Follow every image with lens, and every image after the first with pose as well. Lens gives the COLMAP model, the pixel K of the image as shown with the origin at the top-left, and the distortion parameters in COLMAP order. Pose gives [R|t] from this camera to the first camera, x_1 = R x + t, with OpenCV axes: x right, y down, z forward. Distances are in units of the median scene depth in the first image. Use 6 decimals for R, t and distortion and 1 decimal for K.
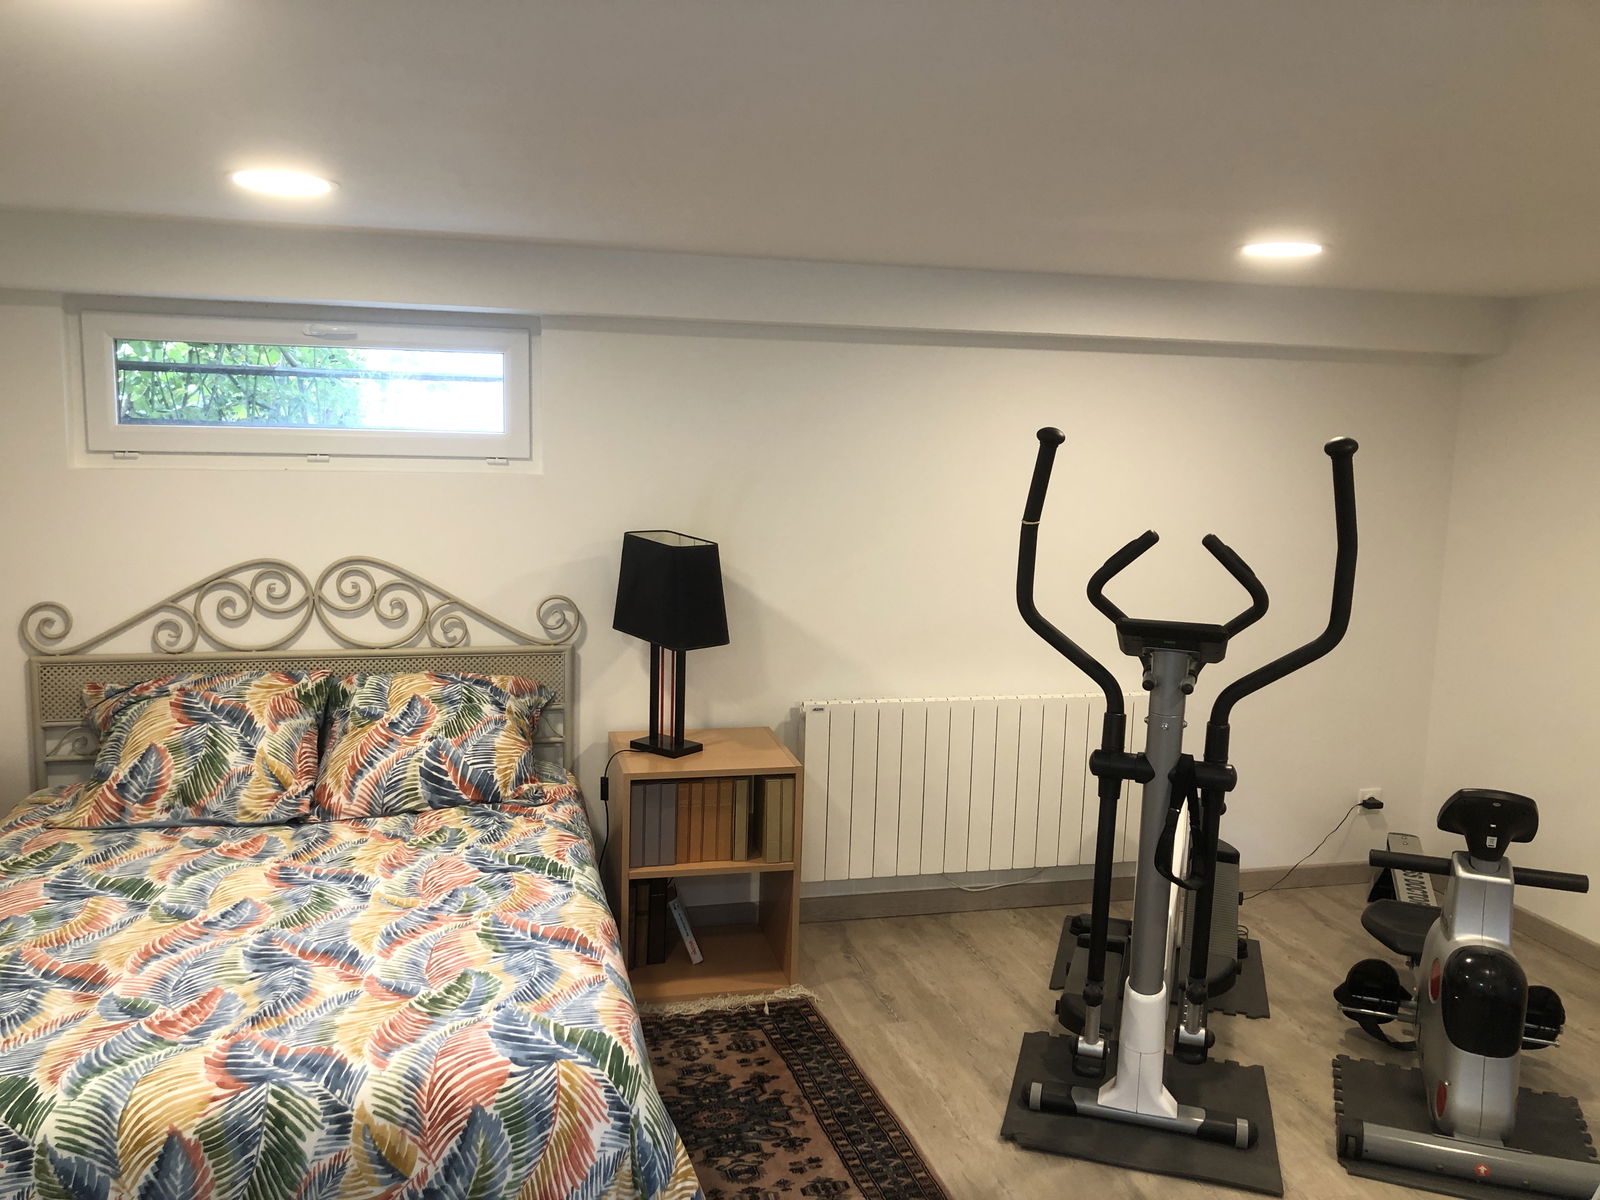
lens RADIAL K [[1307.4, 0, 800.5], [0, 1307.4, 566.6], [0, 0, 1]] dist [0.003263, 0.015722]
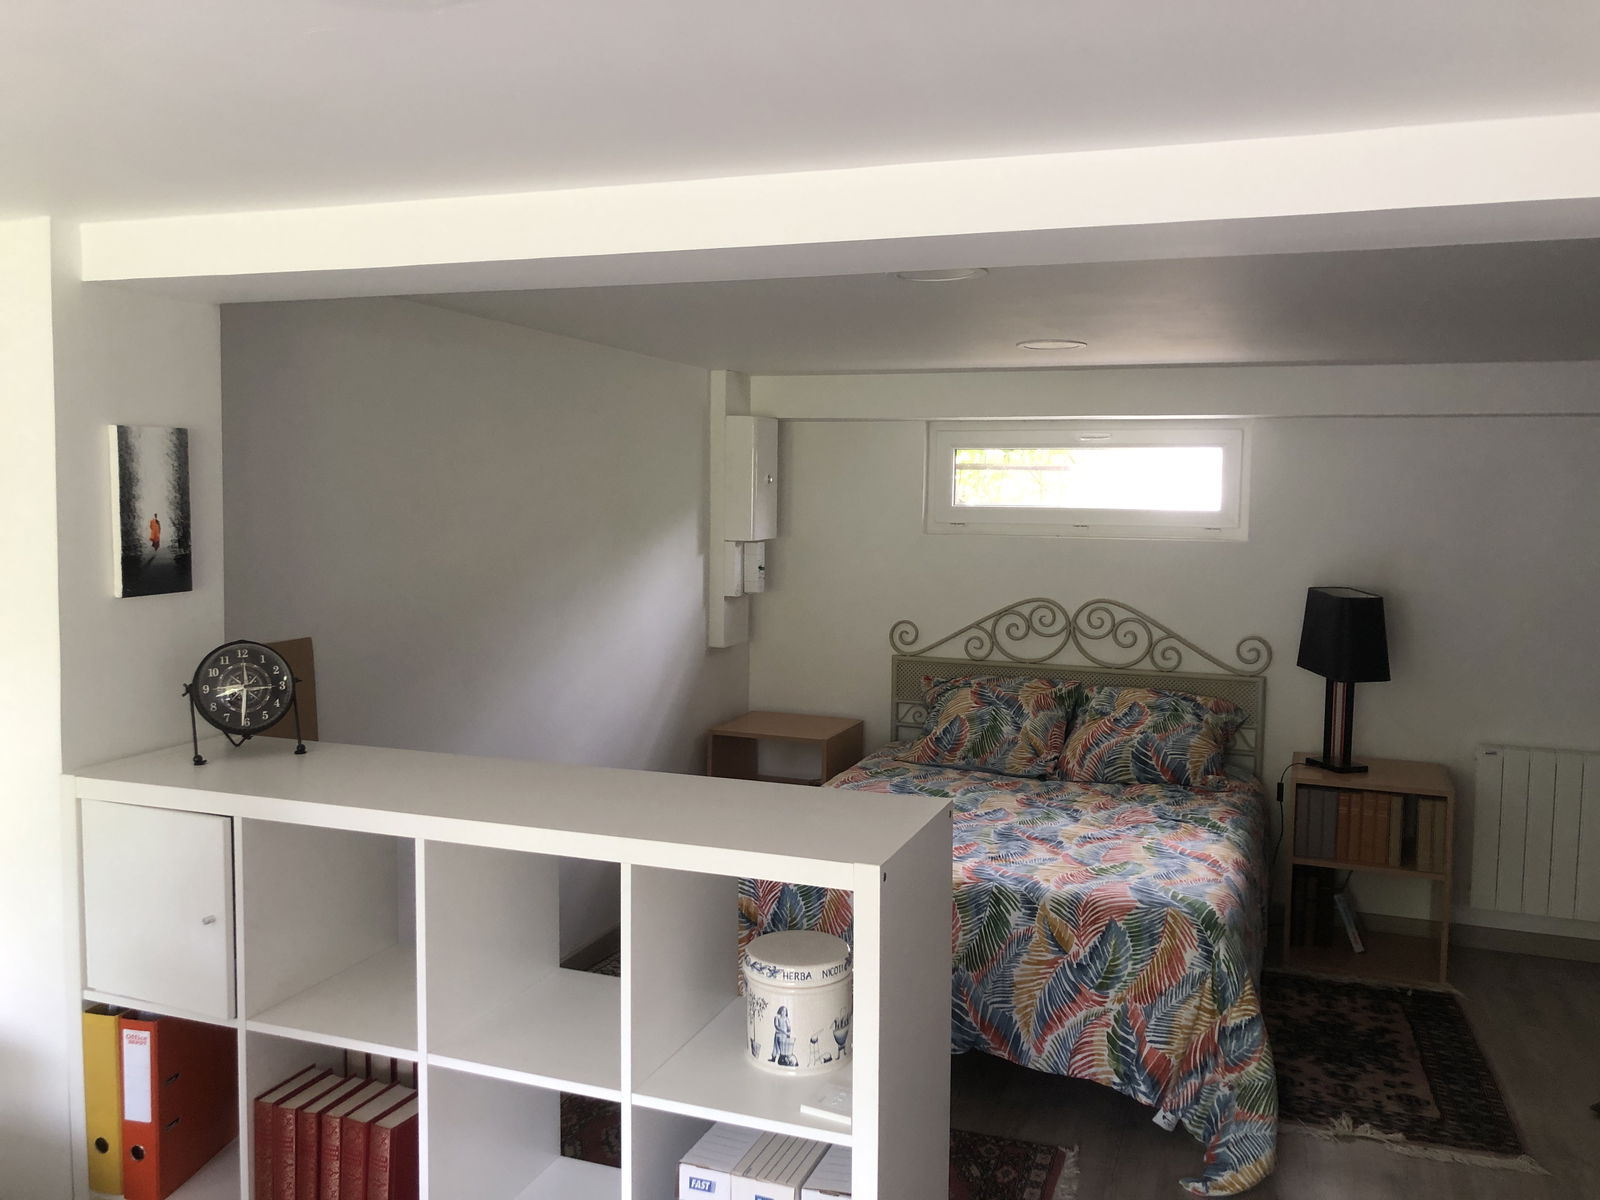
lens RADIAL K [[1307.4, 0, 800.5], [0, 1307.4, 566.6], [0, 0, 1]] dist [0.003263, 0.015722]
pose [[0.818122, 0.021591, -0.574640, 0.206542], [-0.062798, 0.996673, -0.051959, 0.055020], [0.571606, 0.078595, 0.816756, -0.325018]]
